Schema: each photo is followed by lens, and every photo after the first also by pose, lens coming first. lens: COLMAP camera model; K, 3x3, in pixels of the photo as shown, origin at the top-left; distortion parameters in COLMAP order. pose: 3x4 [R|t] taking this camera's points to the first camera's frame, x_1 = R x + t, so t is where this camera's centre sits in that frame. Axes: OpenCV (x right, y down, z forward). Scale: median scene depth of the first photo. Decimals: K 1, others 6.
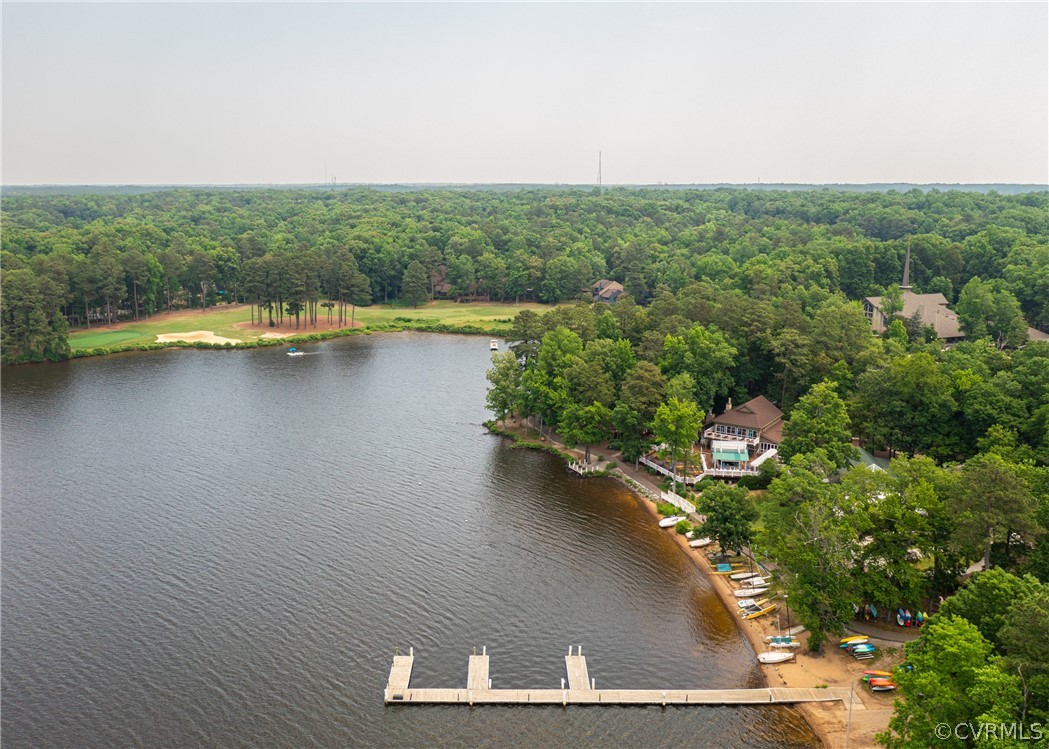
lens RADIAL K [[925.8, 0, 507.9], [0, 925.8, 359.6], [0, 0, 1]] dist [-0.016801, -0.005224]
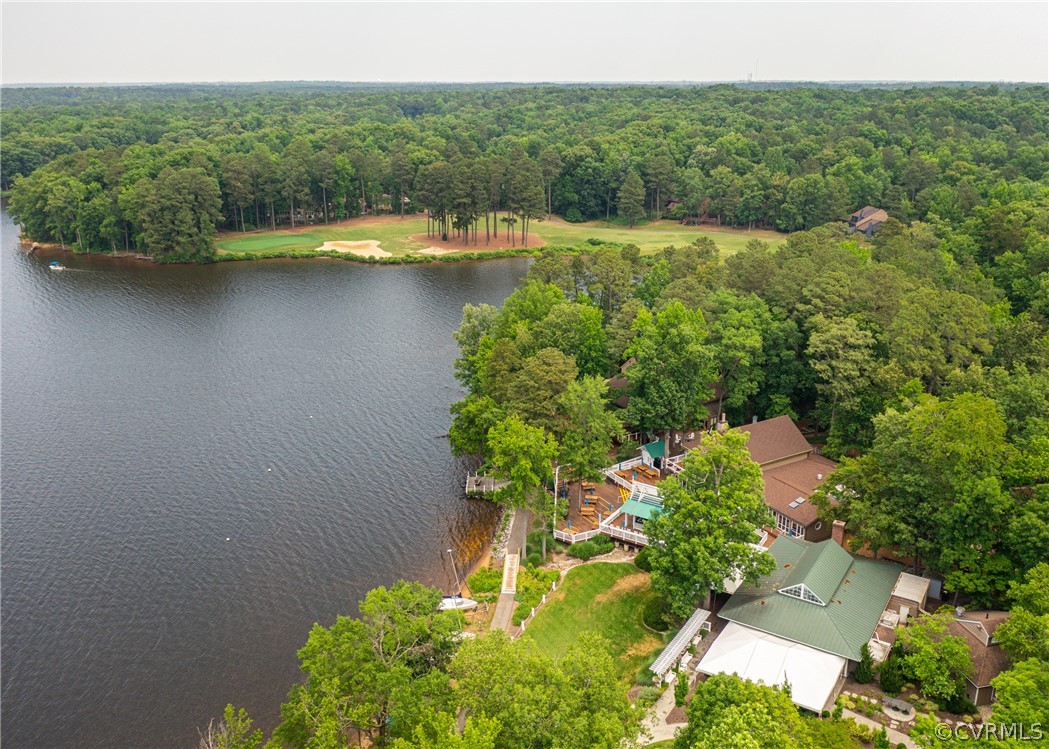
lens RADIAL K [[928.9, 0, 524.5], [0, 928.9, 374.5], [0, 0, 1]] dist [-0.010861, 0.003046]
pose [[0.906084, 0.126360, -0.403789, 0.198747], [-0.077458, 0.987773, 0.135299, -0.034134], [0.415948, -0.091315, 0.904792, 0.184042]]
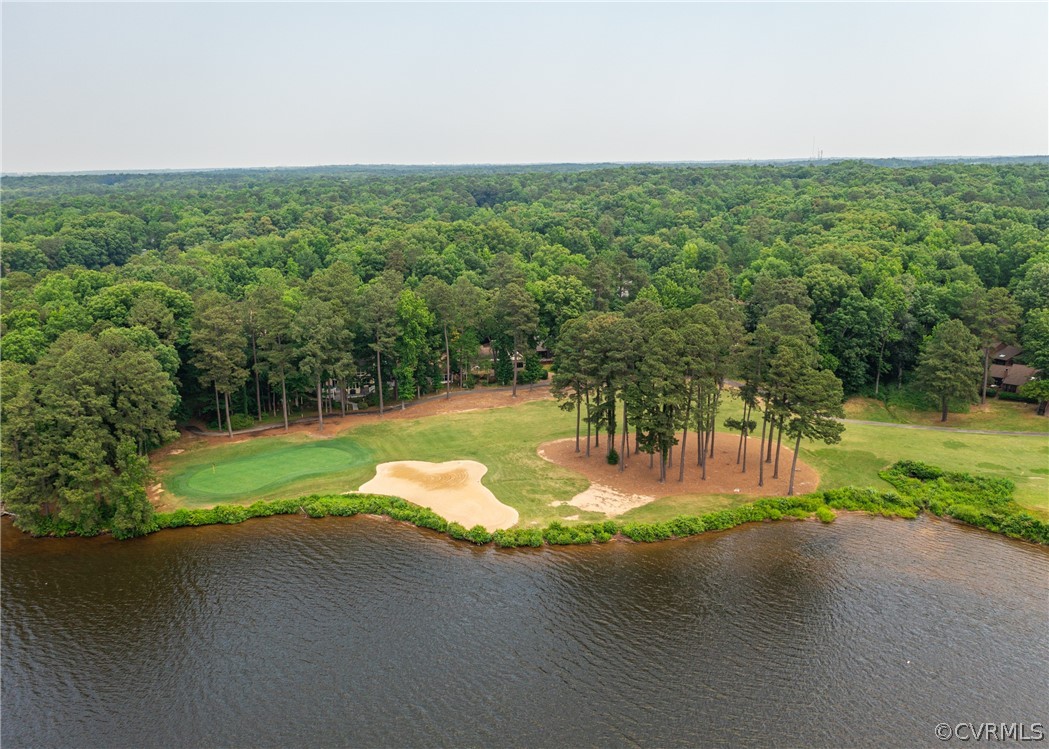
lens RADIAL K [[925.8, 0, 507.9], [0, 925.8, 359.6], [0, 0, 1]] dist [-0.016801, -0.005224]
pose [[0.875123, 0.087956, -0.475839, -0.083133], [-0.075908, 0.996120, 0.044523, -0.101243], [0.477909, -0.002843, 0.878404, 0.553445]]
